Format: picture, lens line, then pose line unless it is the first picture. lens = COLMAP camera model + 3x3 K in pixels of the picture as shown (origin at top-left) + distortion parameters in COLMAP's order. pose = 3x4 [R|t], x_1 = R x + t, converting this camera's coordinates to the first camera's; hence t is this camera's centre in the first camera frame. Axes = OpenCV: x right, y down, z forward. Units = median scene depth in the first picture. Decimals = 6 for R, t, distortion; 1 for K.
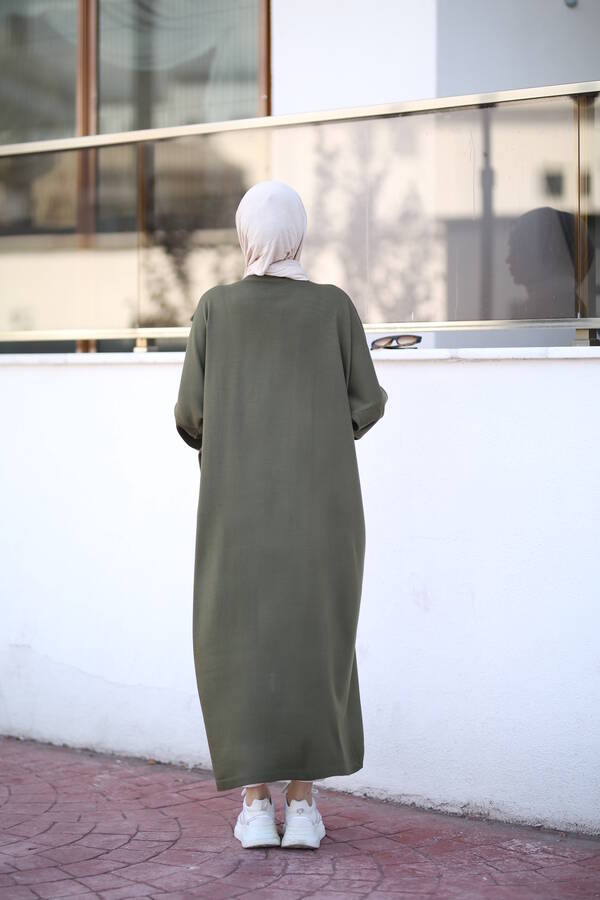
lens RADIAL K [[2144.9, 0, 300.0], [0, 2144.9, 450.0], [0, 0, 1]] dist [0.042631, -0.733391]
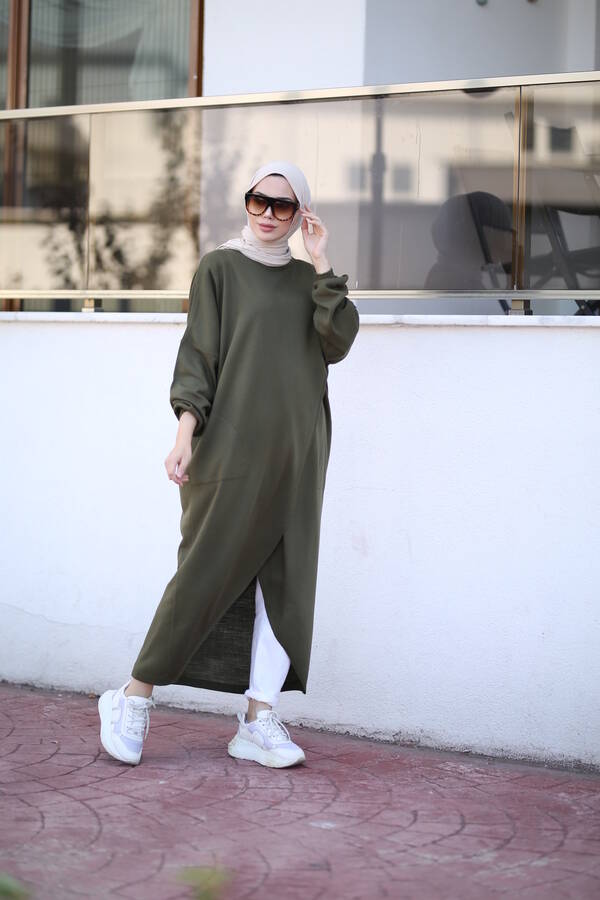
lens RADIAL K [[2154.0, 0, 300.0], [0, 2154.0, 450.0], [0, 0, 1]] dist [0.009949, -0.145840]
pose [[0.994535, 0.024568, 0.101469, -0.086928], [-0.024975, 0.999684, 0.002742, 0.019606], [-0.101370, -0.005262, 0.994835, -0.084760]]
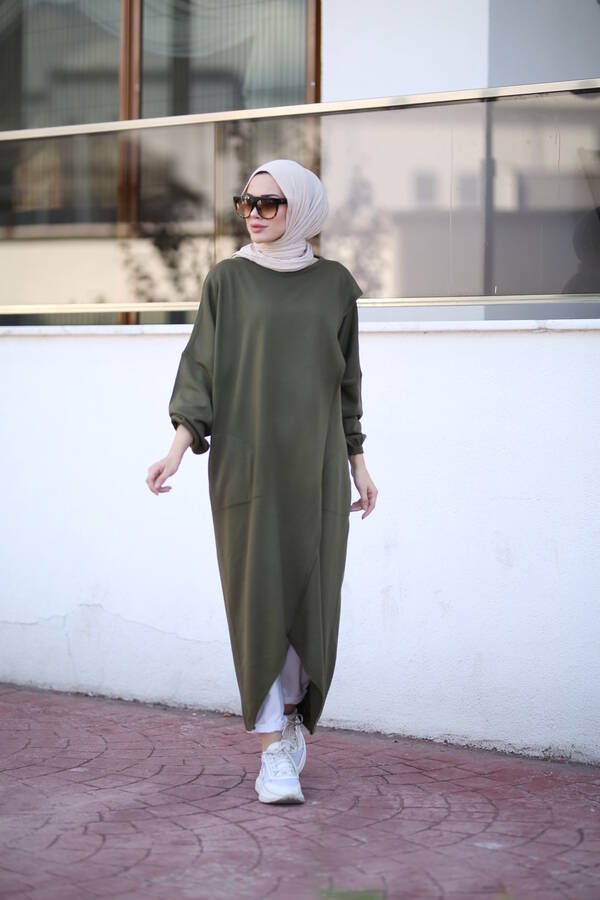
lens RADIAL K [[2144.9, 0, 300.0], [0, 2144.9, 450.0], [0, 0, 1]] dist [0.042631, -0.733391]
pose [[0.997262, 0.008398, 0.073473, -0.124526], [-0.008186, 0.999961, -0.003199, 0.021648], [-0.073497, 0.002589, 0.997292, -0.052791]]
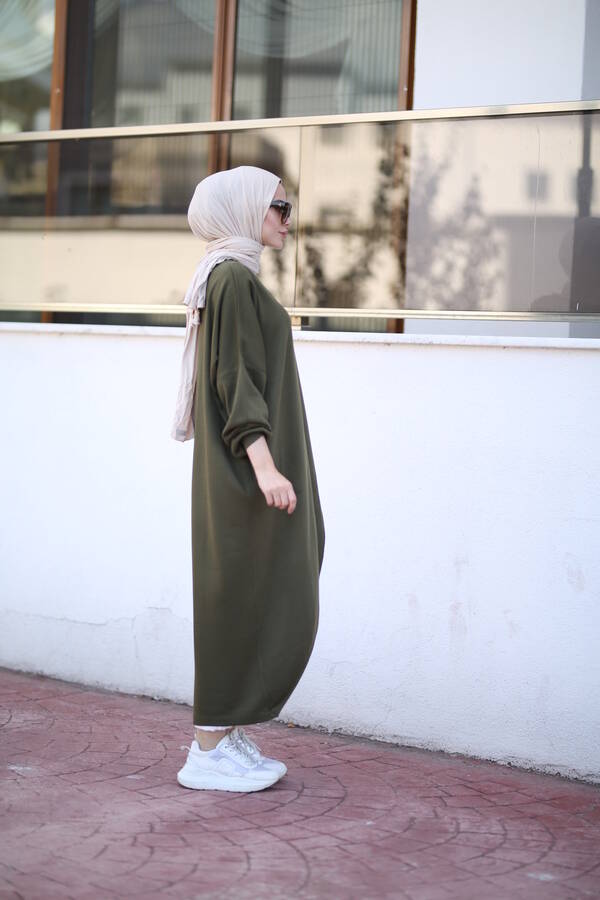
lens RADIAL K [[2144.9, 0, 300.0], [0, 2144.9, 450.0], [0, 0, 1]] dist [0.042631, -0.733391]
pose [[0.998672, 0.045655, 0.023882, -0.106575], [-0.045710, 0.998953, 0.001761, 0.011730], [-0.023776, -0.002851, 0.999713, -0.040327]]
